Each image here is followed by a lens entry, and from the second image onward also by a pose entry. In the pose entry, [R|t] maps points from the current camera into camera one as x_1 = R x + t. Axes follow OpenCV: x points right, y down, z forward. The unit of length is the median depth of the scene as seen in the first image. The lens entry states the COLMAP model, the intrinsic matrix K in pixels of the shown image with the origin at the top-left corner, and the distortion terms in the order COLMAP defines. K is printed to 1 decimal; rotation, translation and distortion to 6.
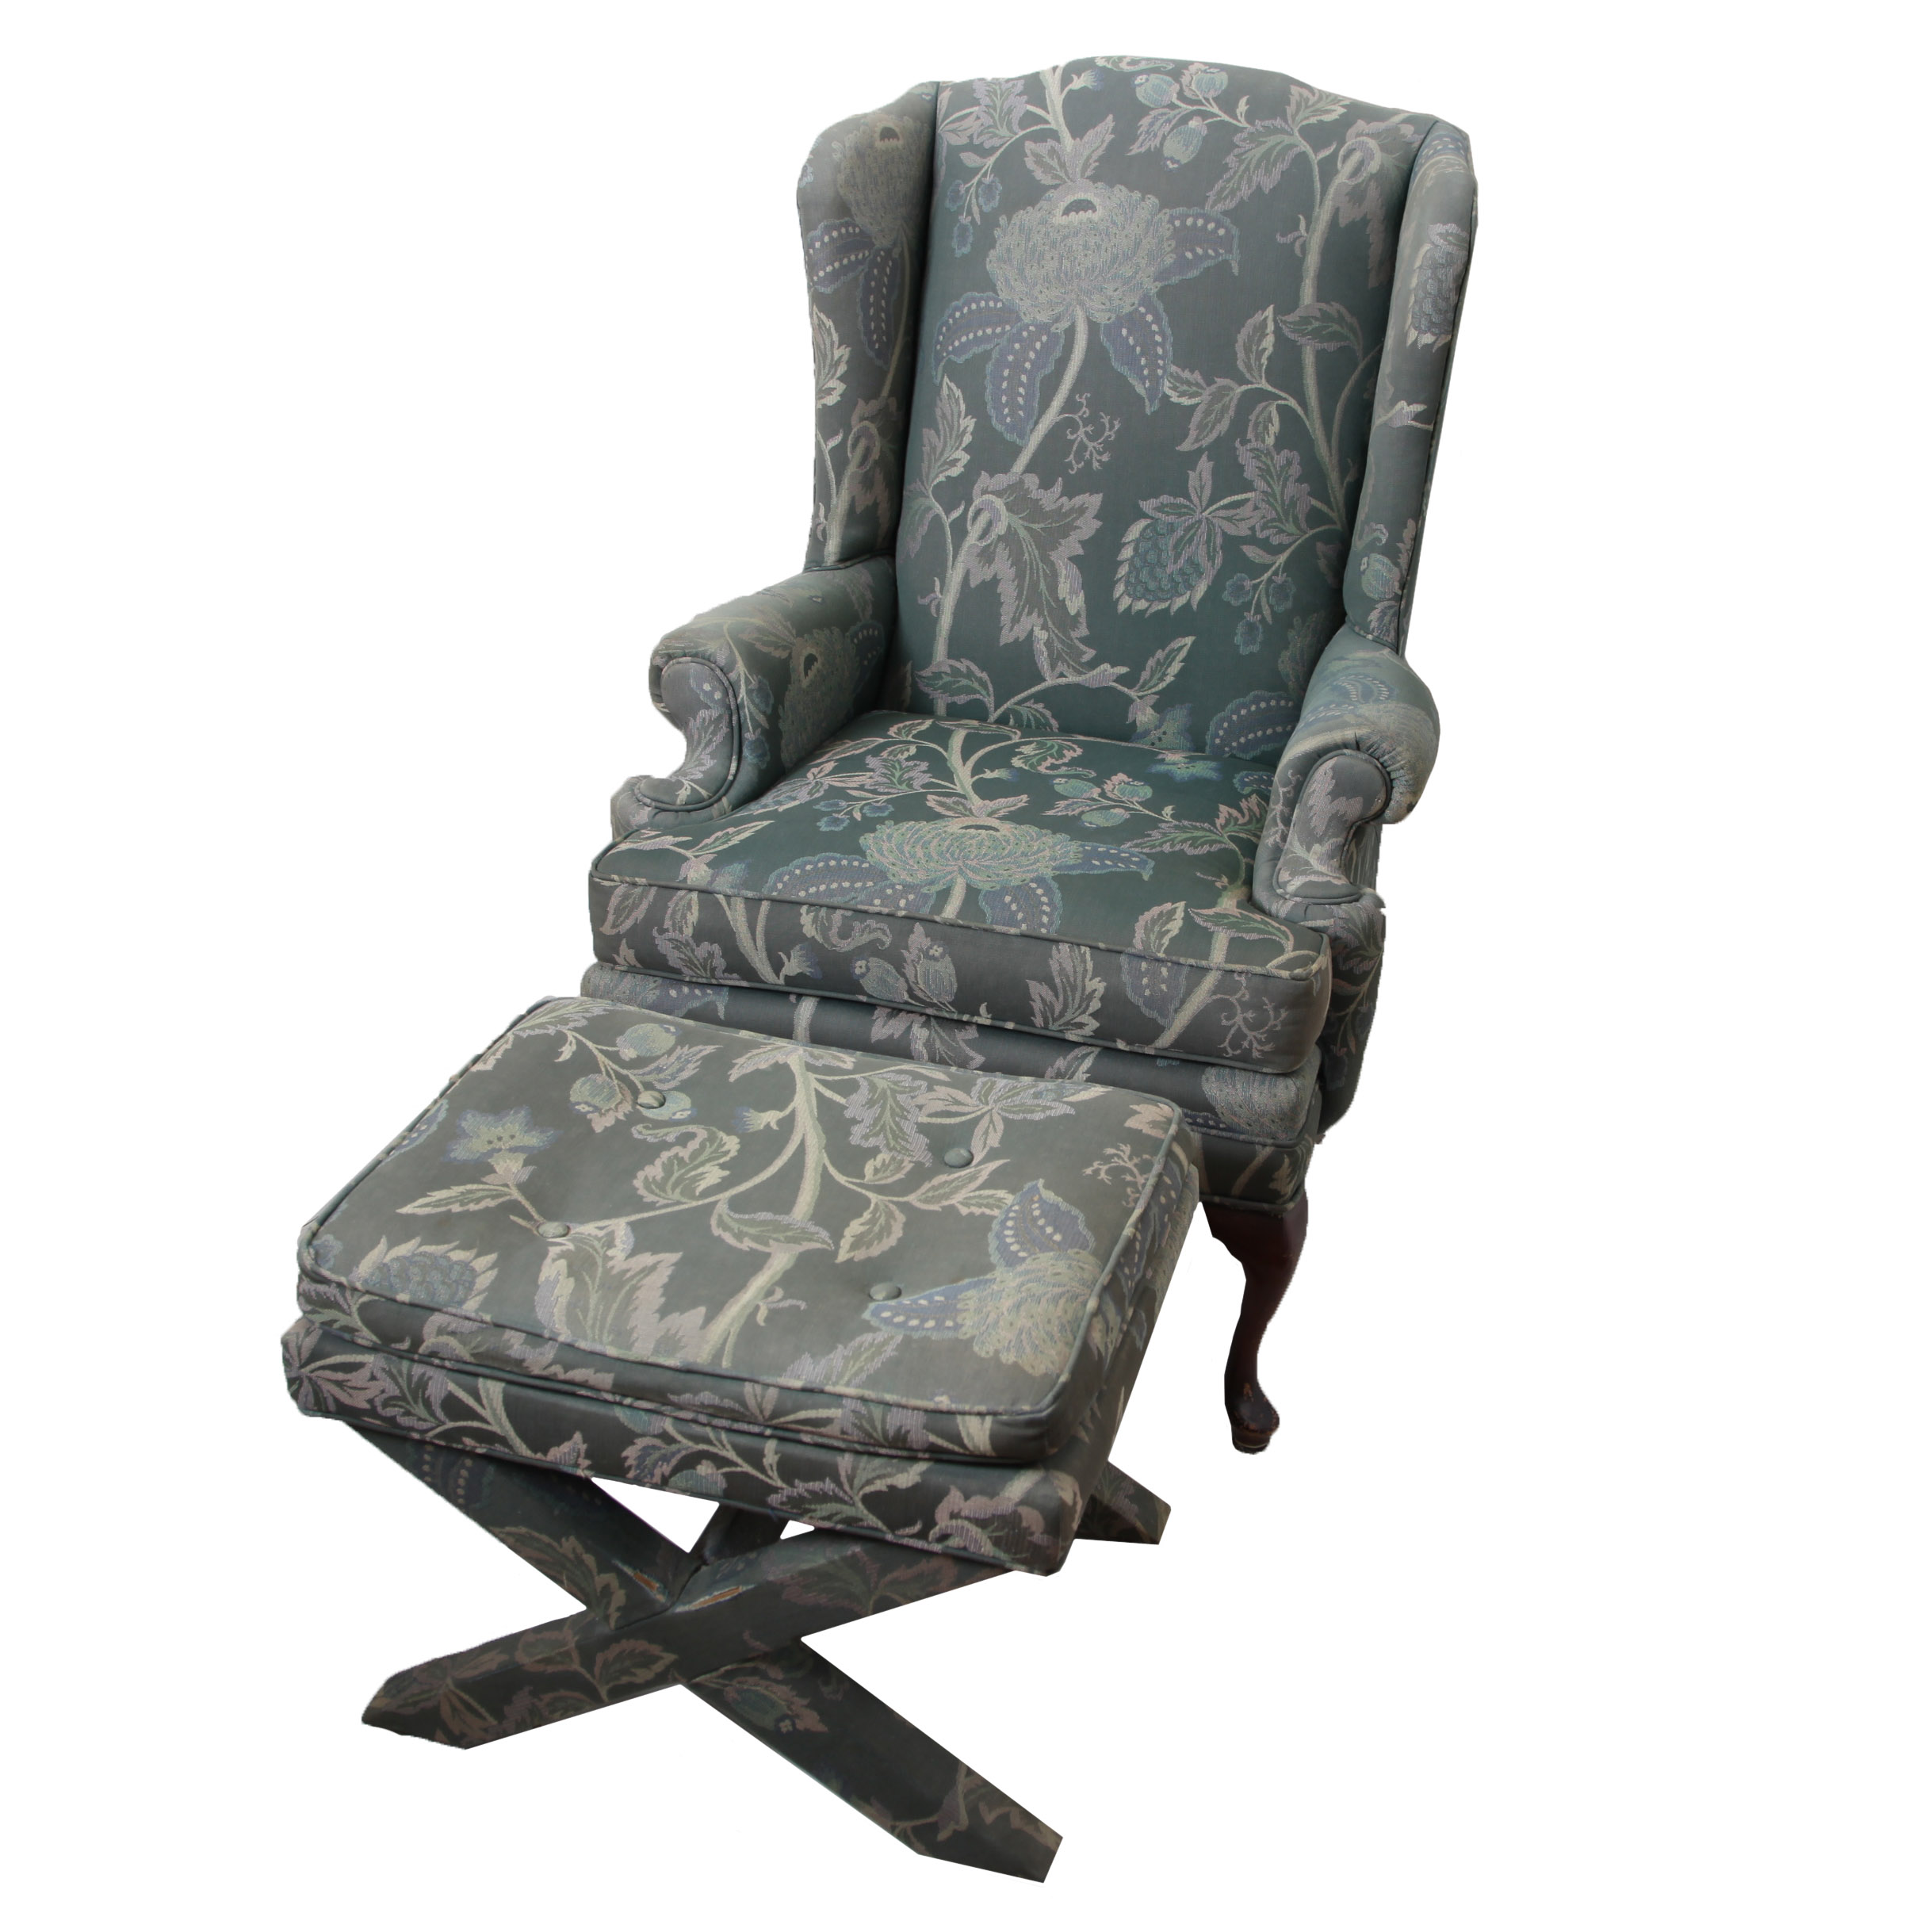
lens RADIAL K [[2040.3, 0, 966.0], [0, 2040.3, 966.0], [0, 0, 1]] dist [-0.106575, -0.007267]
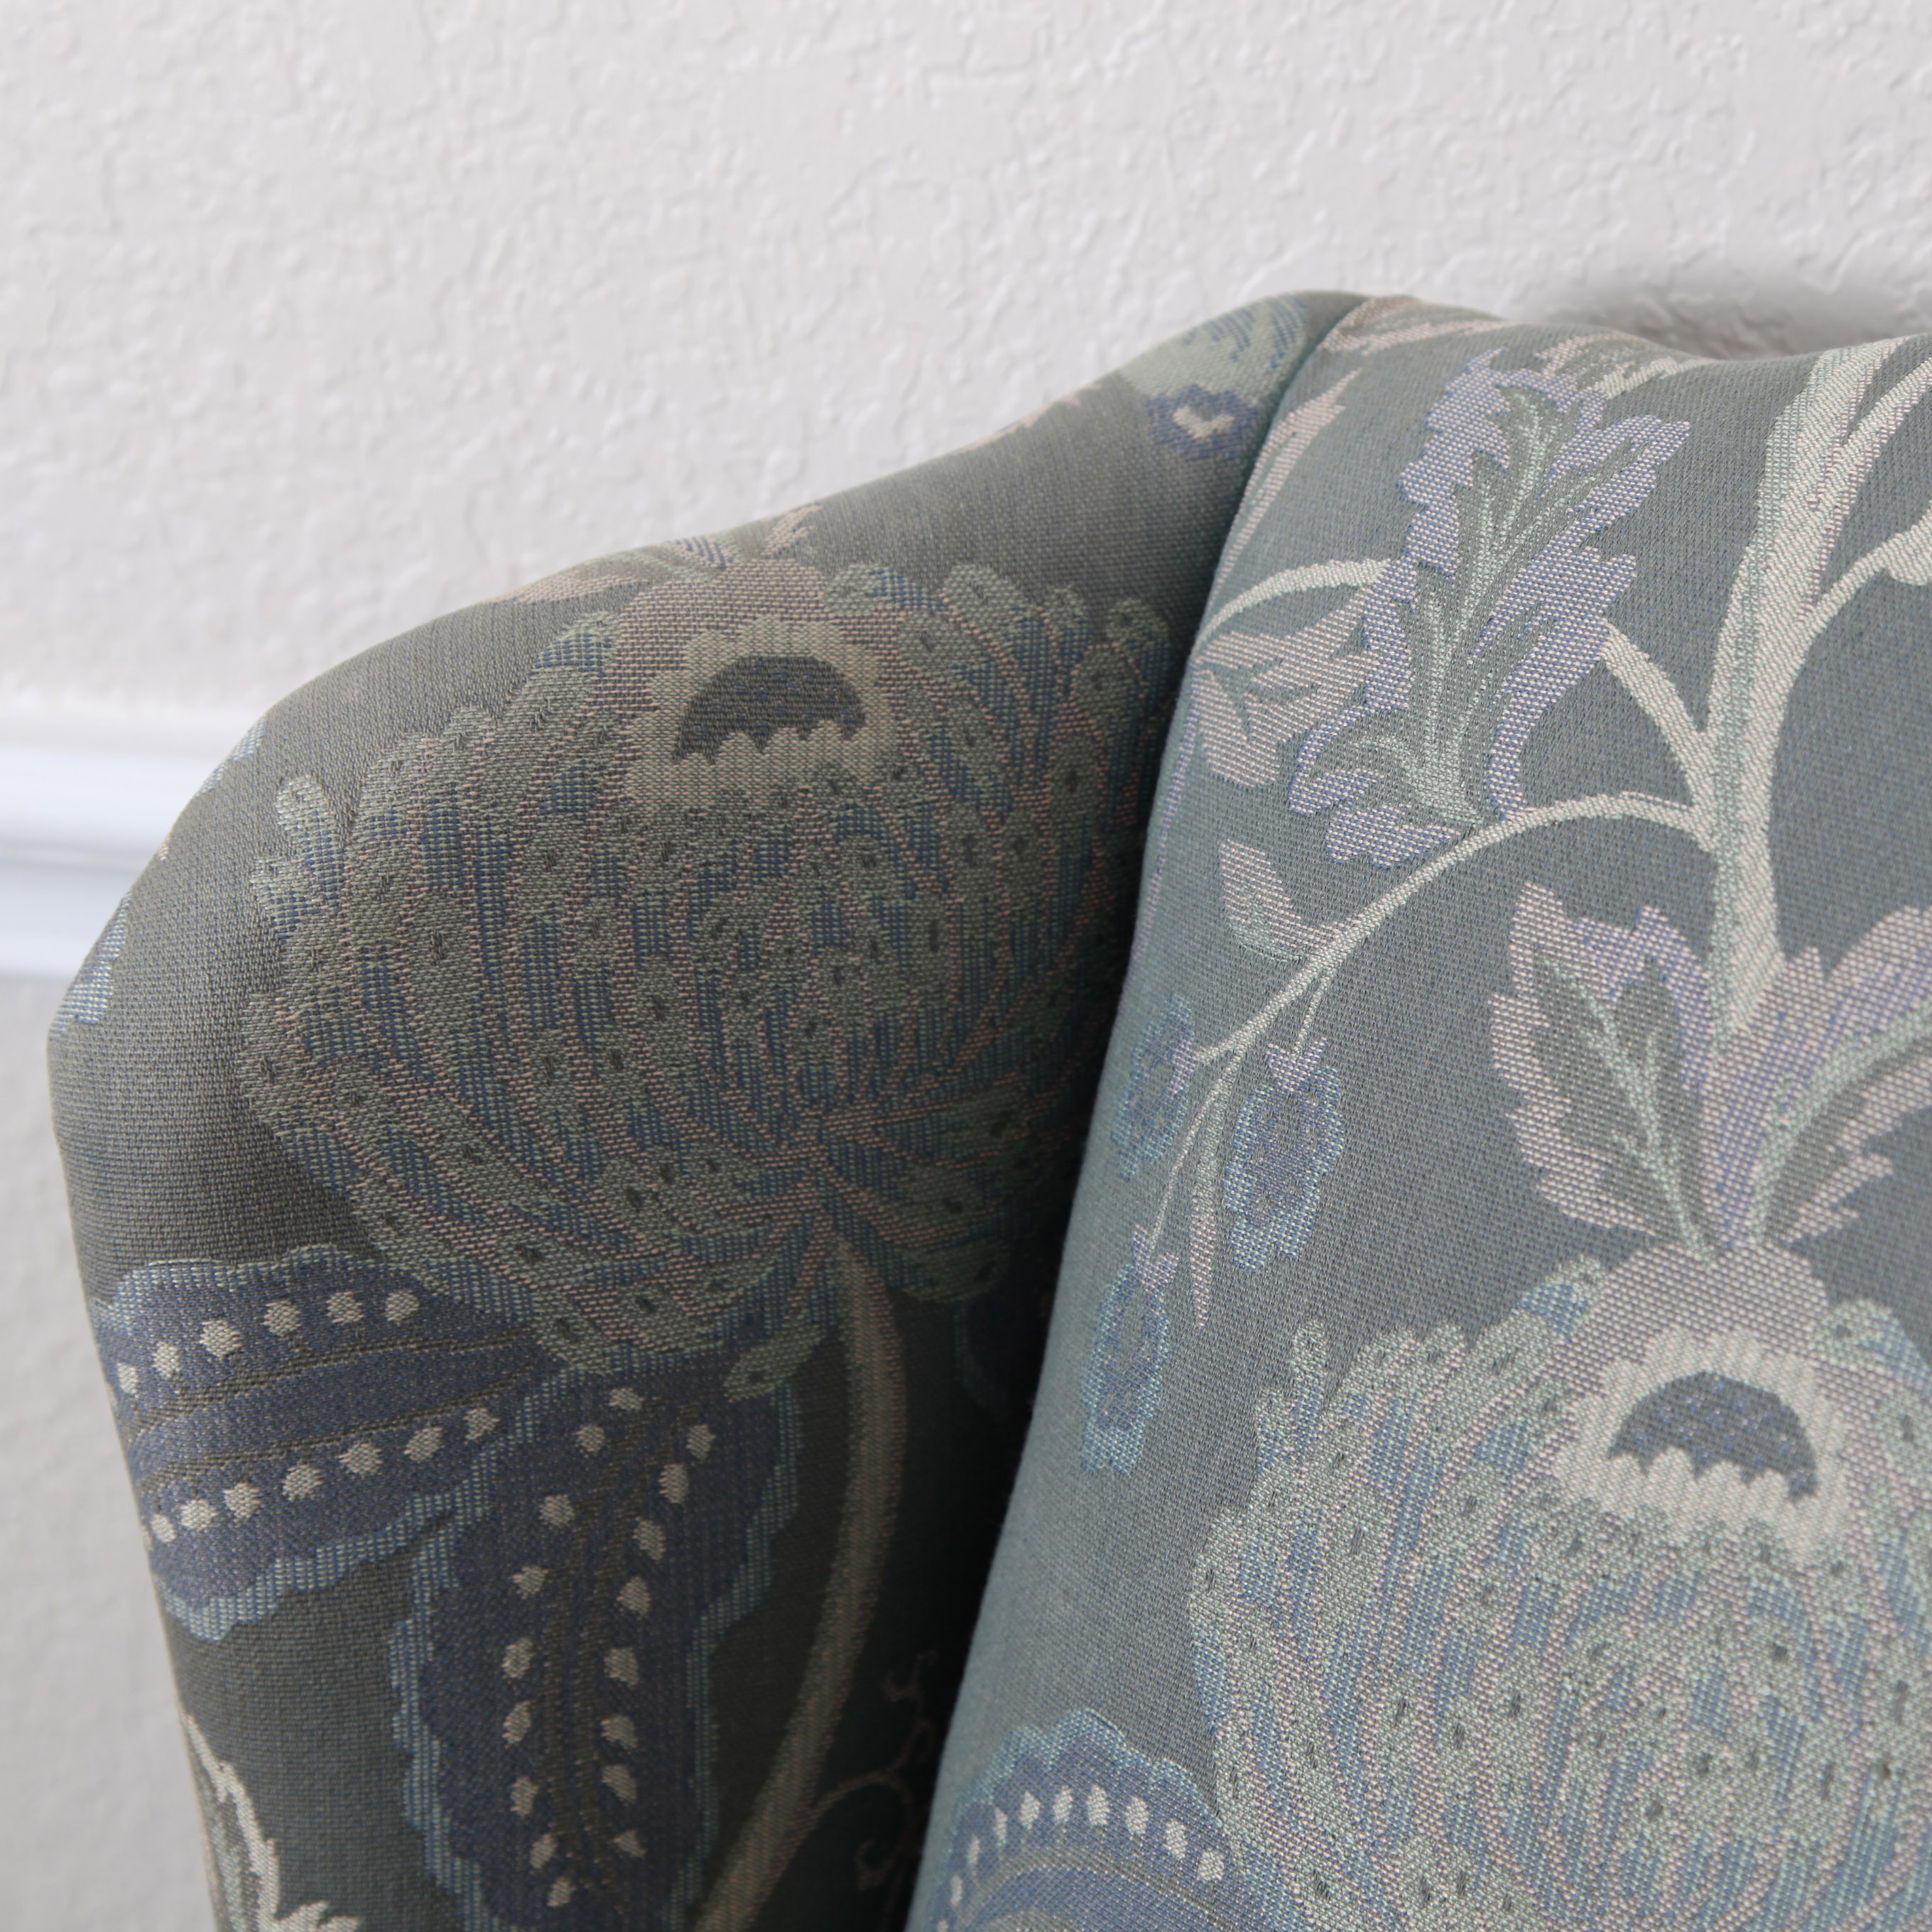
lens RADIAL K [[4318.6, 0, 1321.2], [0, 4318.6, 966.4], [0, 0, 1]] dist [0.075861, 0.384343]
pose [[0.913296, 0.171745, -0.369315, 0.140625], [-0.196185, 0.980127, -0.029361, -0.394334], [0.356933, 0.099270, 0.928840, 0.687189]]
